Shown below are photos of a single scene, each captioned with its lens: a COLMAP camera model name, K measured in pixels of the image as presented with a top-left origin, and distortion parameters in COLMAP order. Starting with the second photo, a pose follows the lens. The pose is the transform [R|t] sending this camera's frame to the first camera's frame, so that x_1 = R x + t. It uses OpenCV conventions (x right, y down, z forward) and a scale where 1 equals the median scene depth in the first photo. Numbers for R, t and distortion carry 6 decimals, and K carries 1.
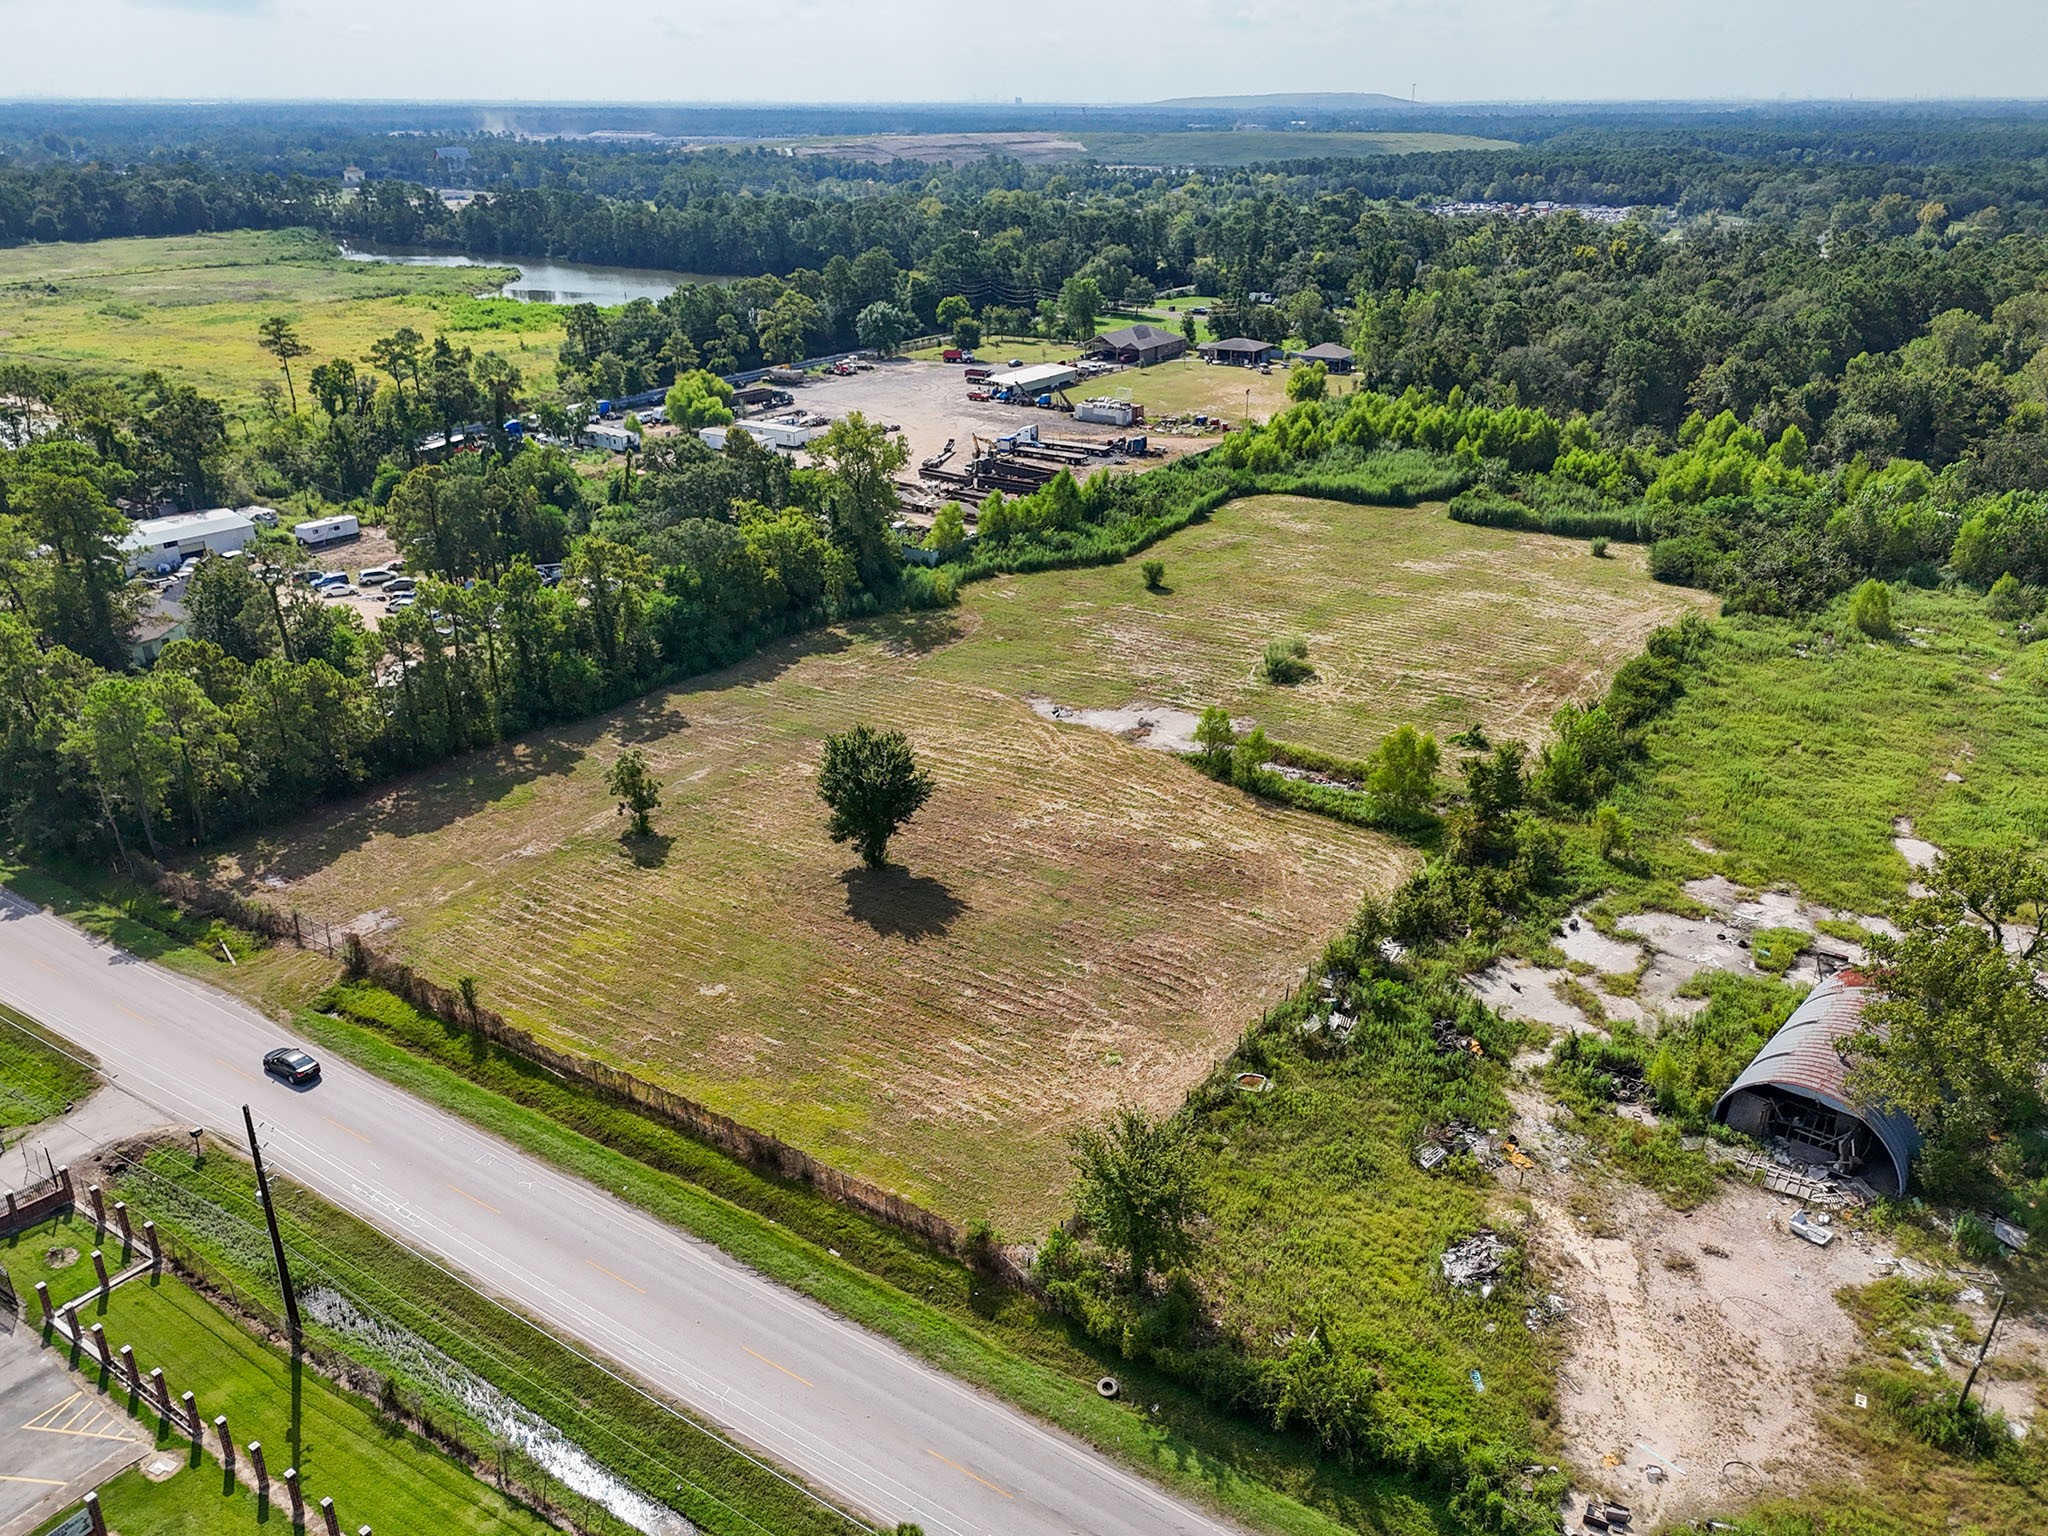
lens RADIAL K [[1497.3, 0, 1030.4], [0, 1497.3, 830.2], [0, 0, 1]] dist [0.074453, -0.077565]
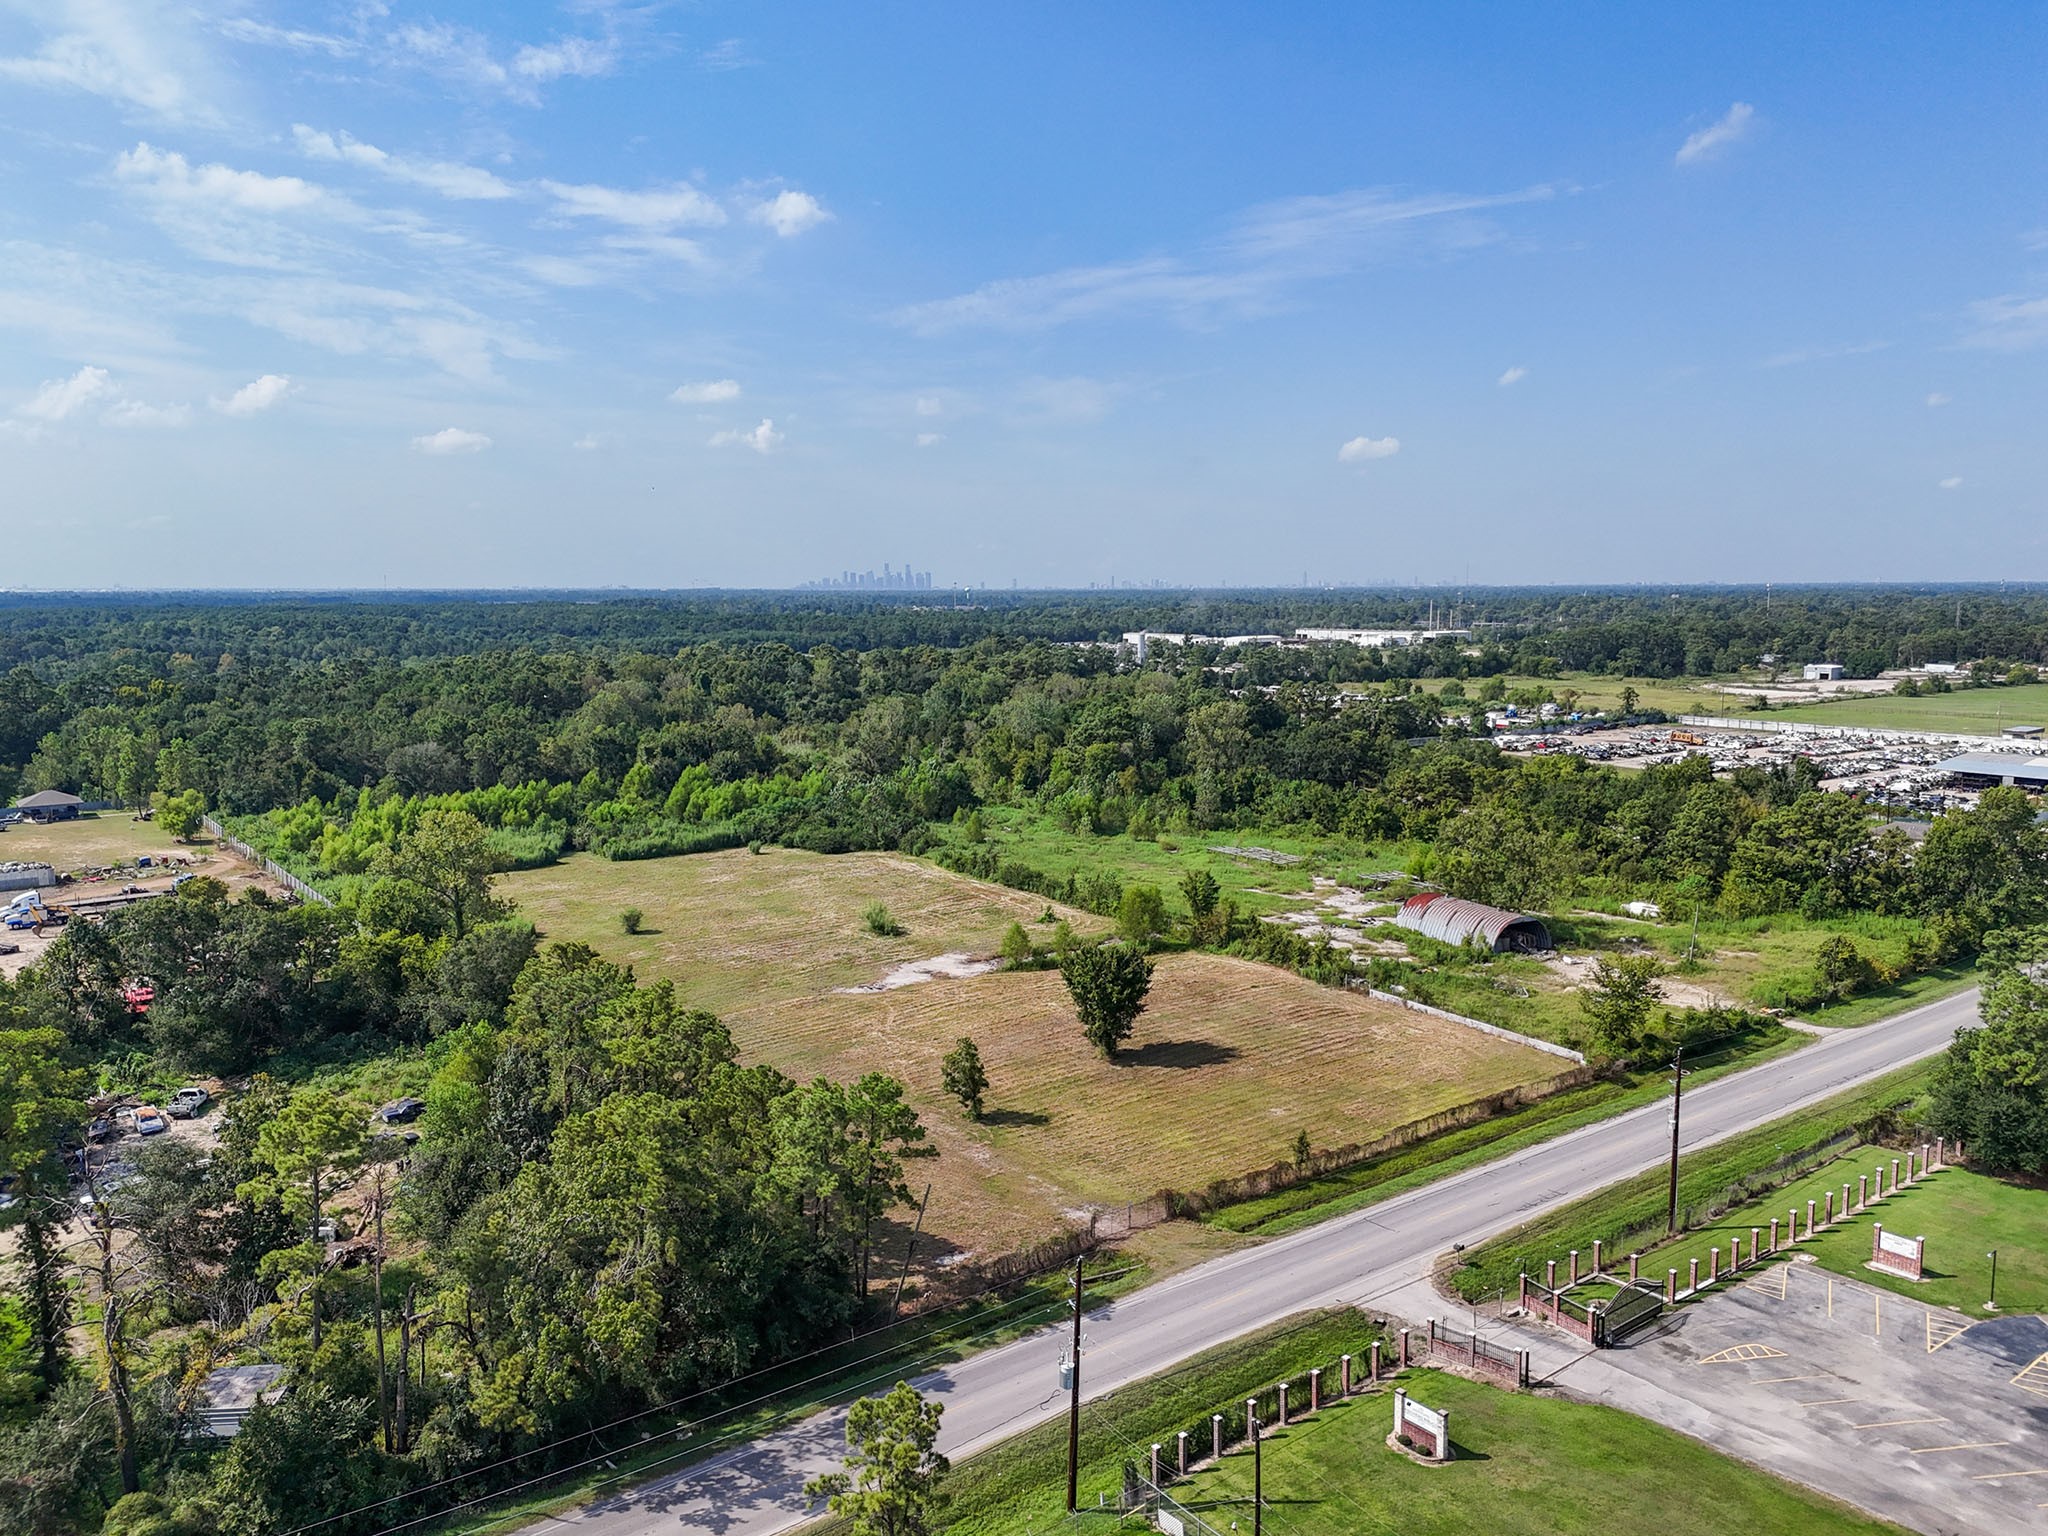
lens RADIAL K [[1506.3, 0, 1032.6], [0, 1506.3, 762.6], [0, 0, 1]] dist [0.067911, -0.061625]
pose [[0.326119, -0.110249, 0.938878, -0.793369], [0.413249, 0.909878, -0.036698, -0.111331], [-0.850218, 0.399959, 0.342289, 0.330225]]
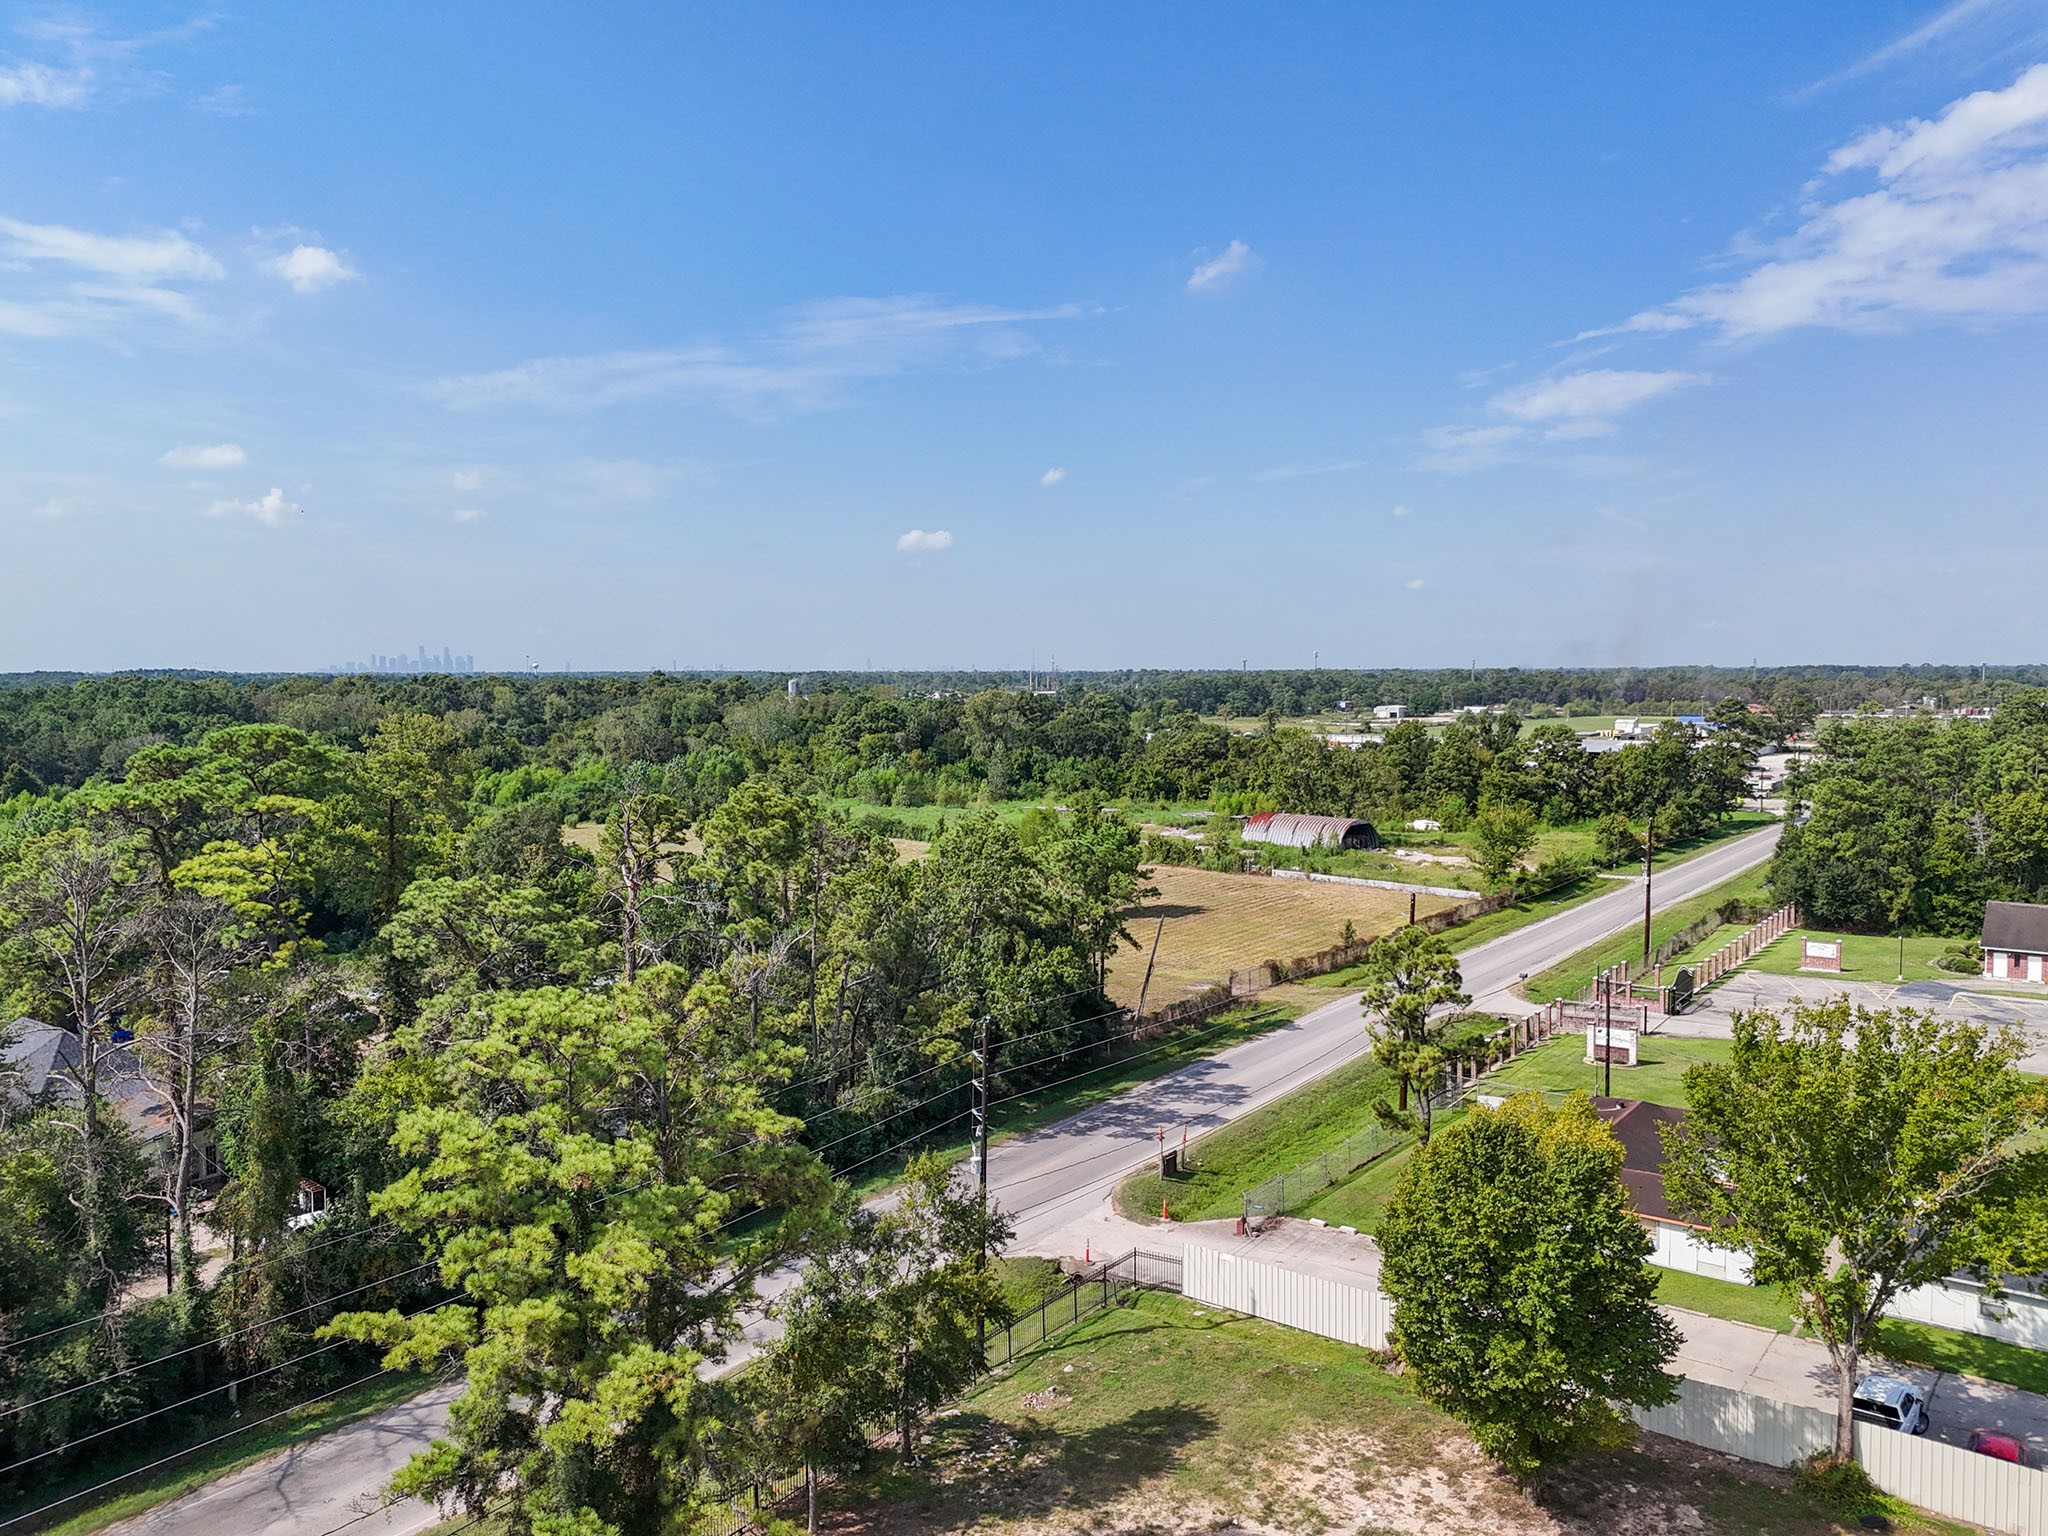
lens RADIAL K [[1499.7, 0, 1024.0], [0, 1499.7, 768.0], [0, 0, 1]] dist [0.100663, -0.124537]
pose [[0.046305, -0.062113, 0.996994, -0.920949], [0.436186, 0.899146, 0.035759, -0.111621], [-0.898664, 0.433220, 0.068727, 0.569869]]
